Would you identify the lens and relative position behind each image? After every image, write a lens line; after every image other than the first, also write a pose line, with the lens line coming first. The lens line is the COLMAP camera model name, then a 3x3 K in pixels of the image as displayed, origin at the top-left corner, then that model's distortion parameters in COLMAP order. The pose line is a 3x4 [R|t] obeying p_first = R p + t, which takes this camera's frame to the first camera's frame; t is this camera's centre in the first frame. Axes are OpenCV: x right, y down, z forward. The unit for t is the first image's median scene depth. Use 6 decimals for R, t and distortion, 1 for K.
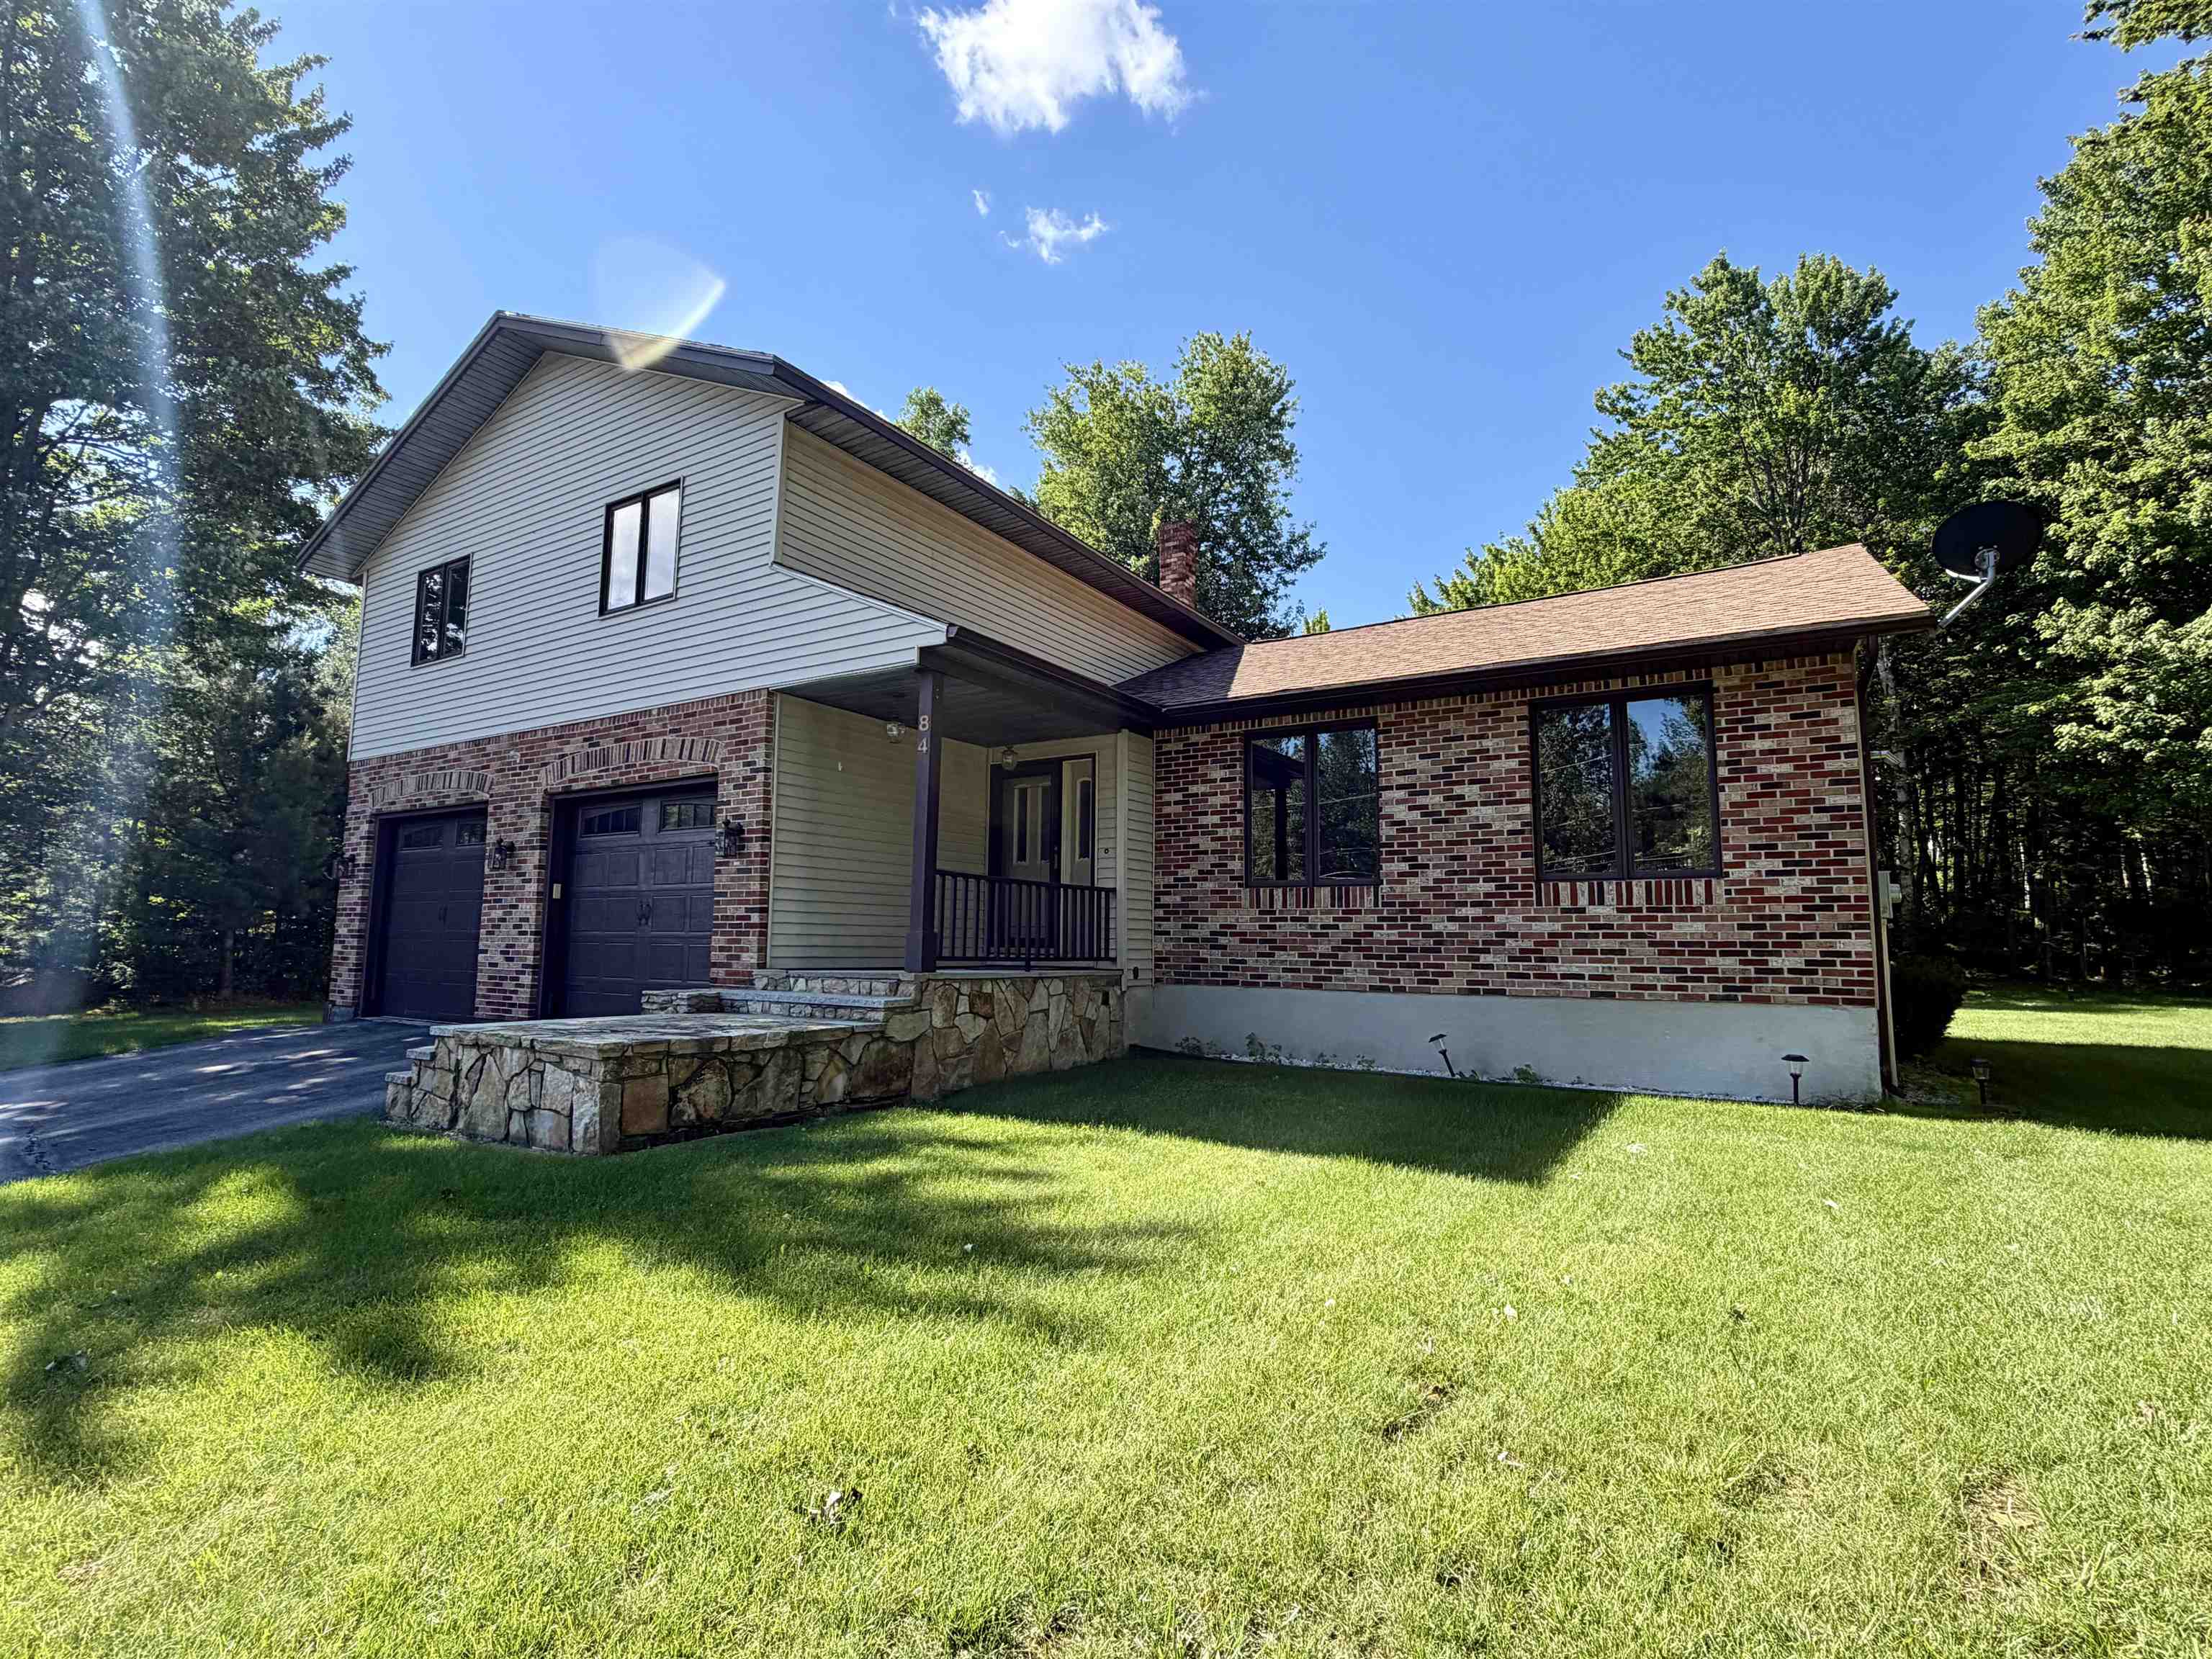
lens RADIAL K [[1037.9, 0, 1105.7], [0, 1037.9, 830.3], [0, 0, 1]] dist [0.002004, 0.000146]
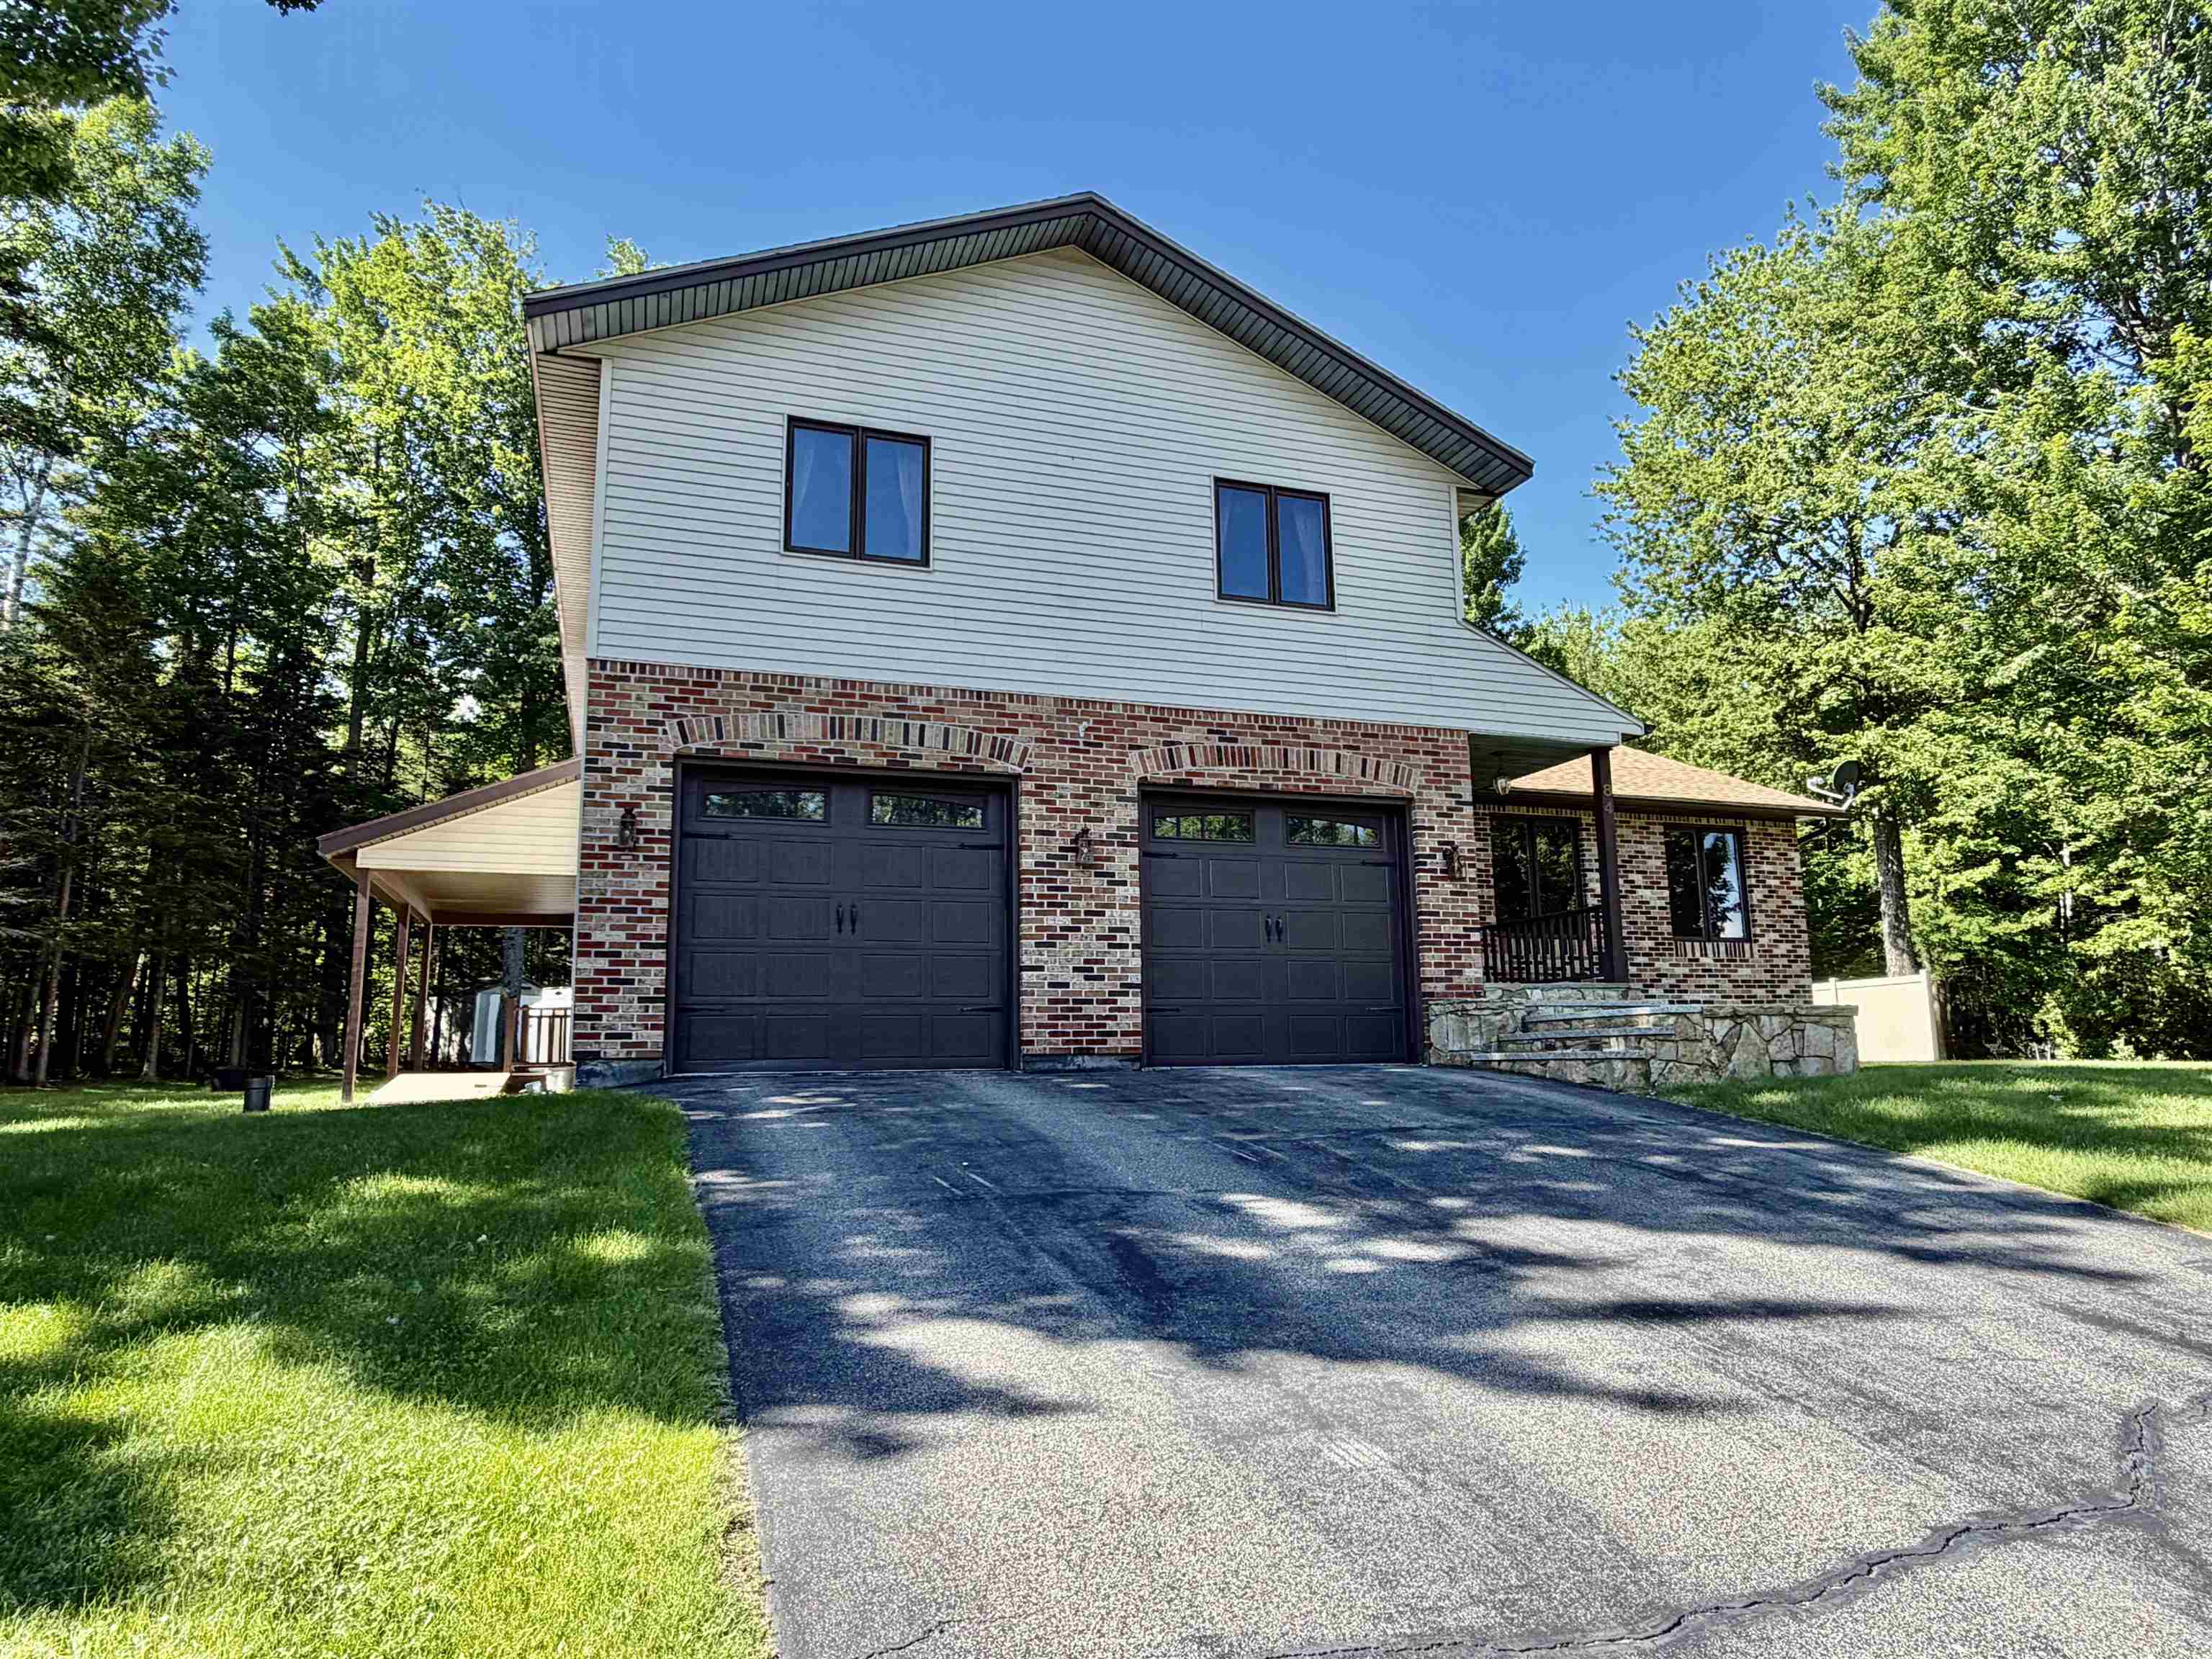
lens RADIAL K [[1371.6, 0, 1103.1], [0, 1371.6, 831.3], [0, 0, 1]] dist [-0.009879, 0.000091]
pose [[0.620020, 0.114367, 0.776206, -1.640985], [-0.064195, 0.993397, -0.095090, 0.130113], [-0.781955, 0.009129, 0.623267, 0.380034]]
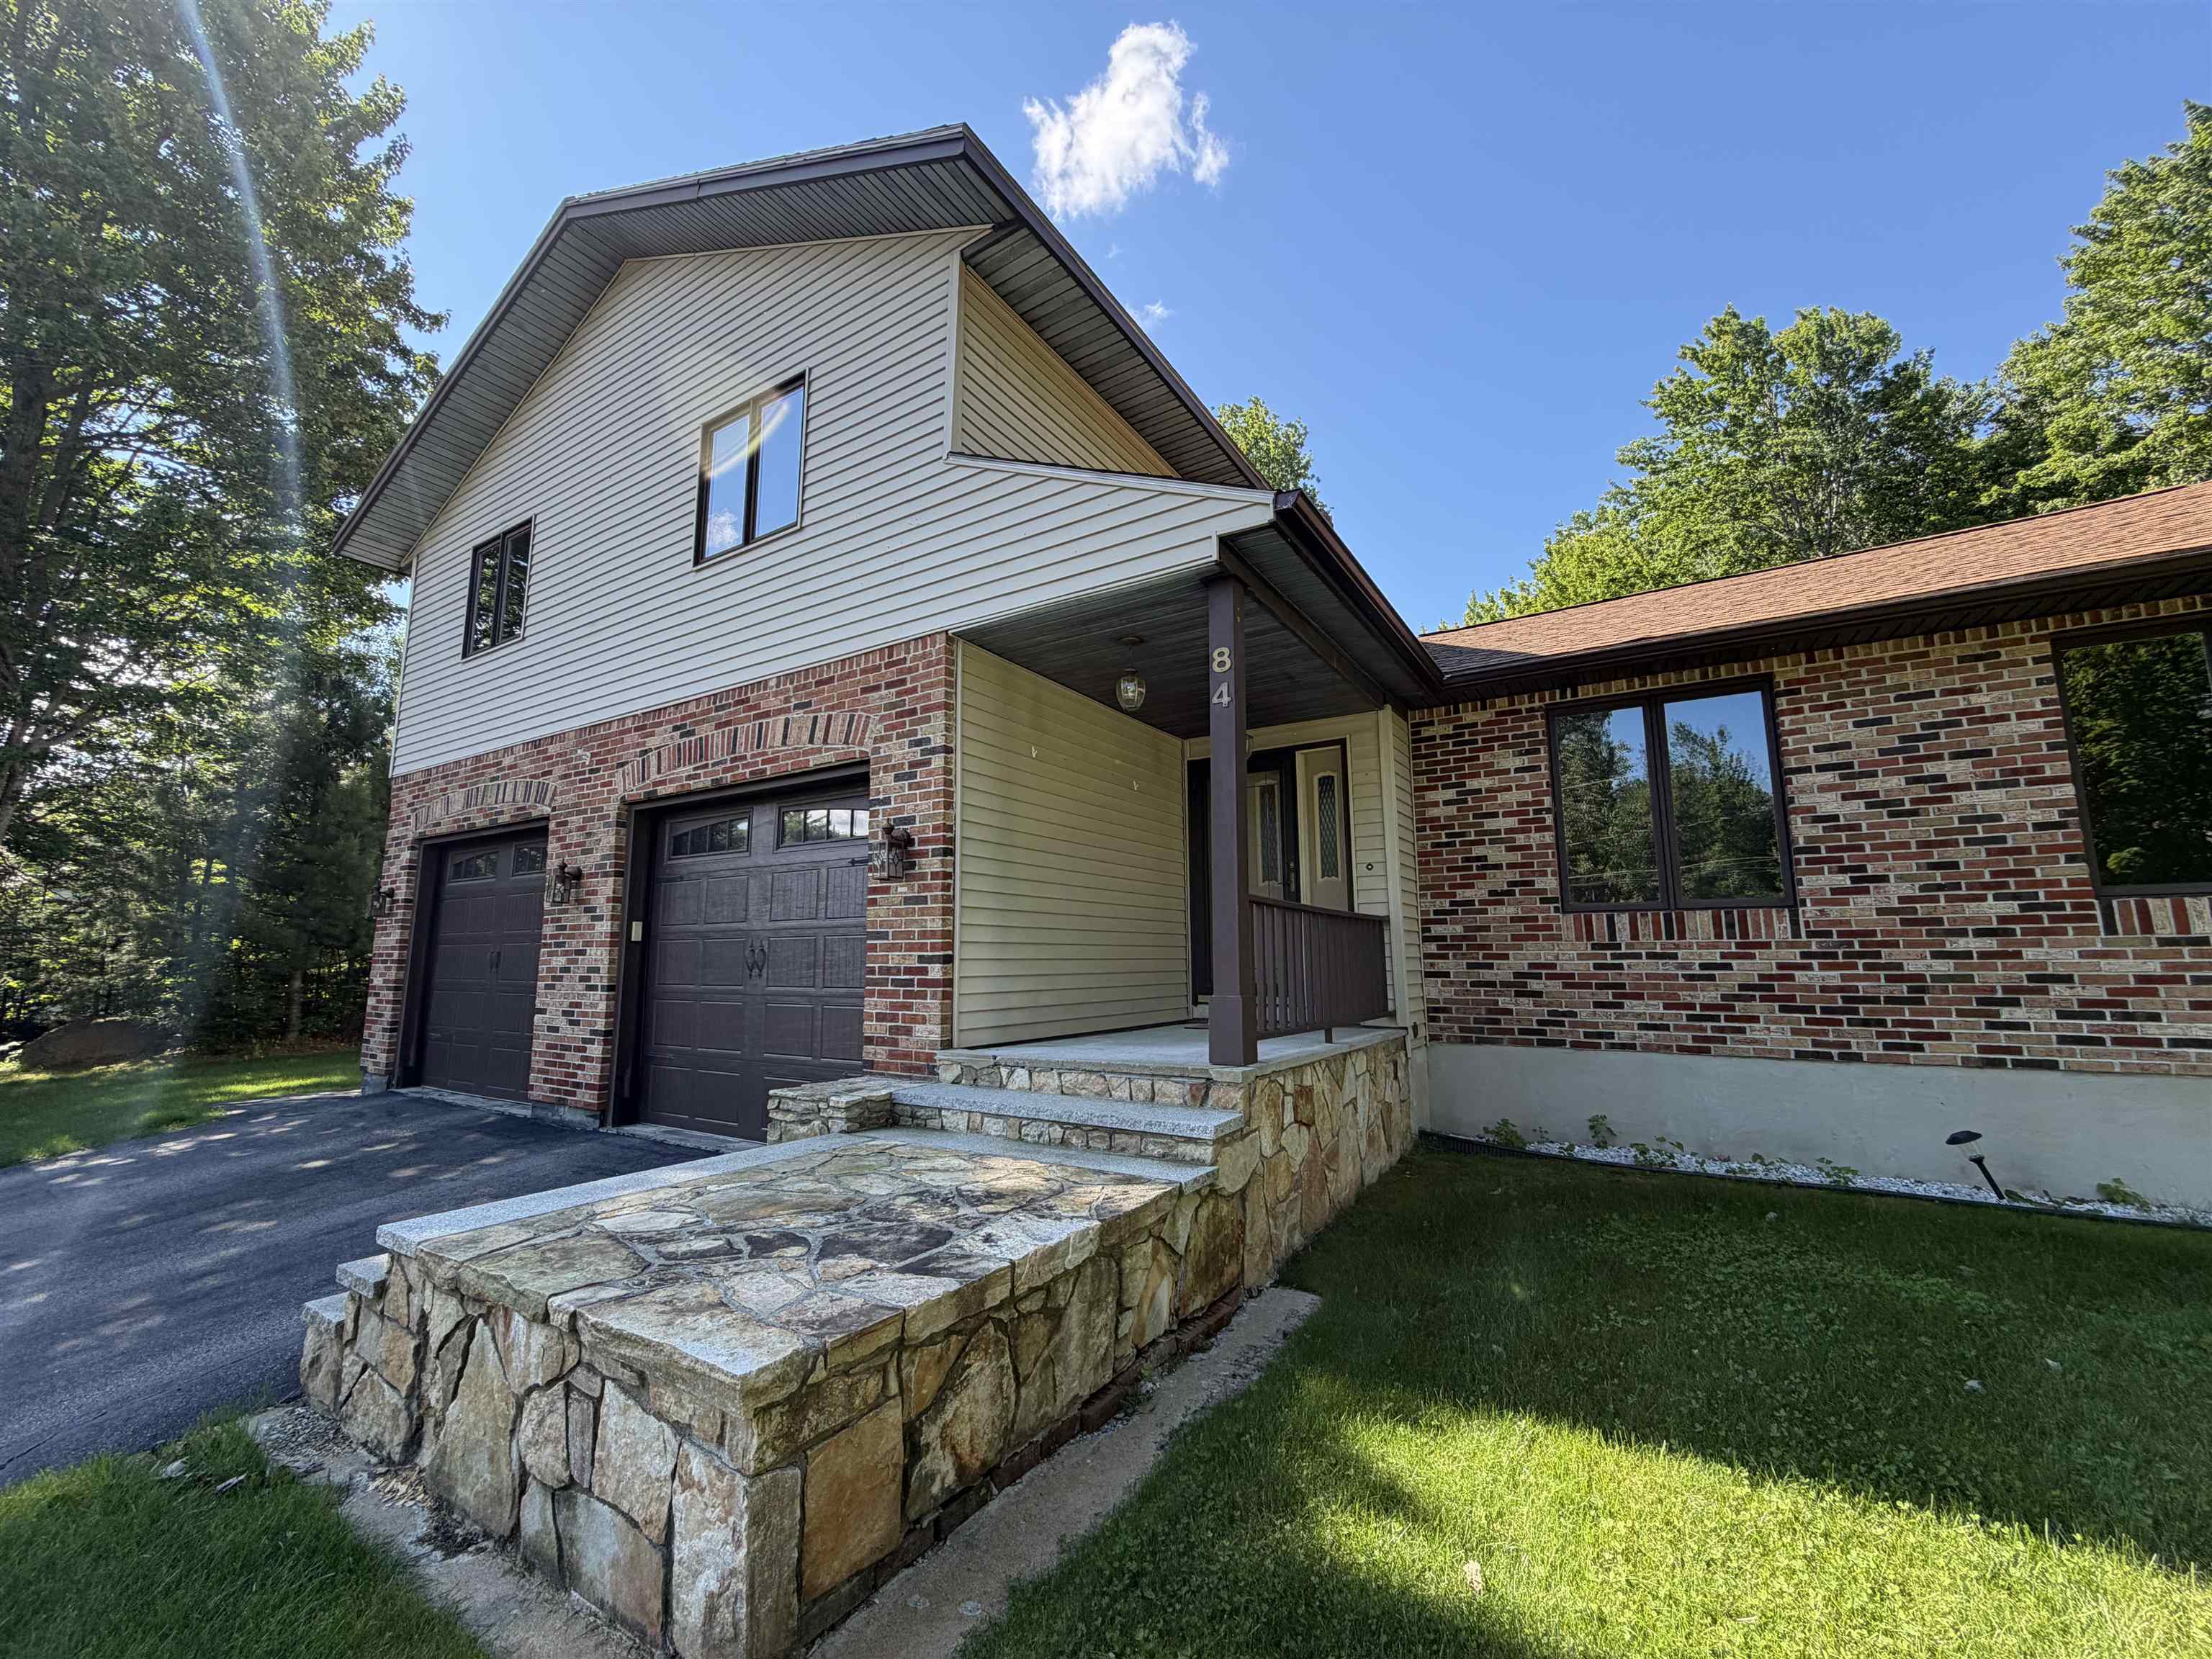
lens RADIAL K [[879.1, 0, 1101.5], [0, 879.1, 830.0], [0, 0, 1]] dist [-0.000081, 0.000444]
pose [[0.999882, -0.015345, -0.000894, -0.218292], [0.015302, 0.999217, -0.036492, 0.015706], [0.001454, 0.036474, 0.999334, 0.414849]]
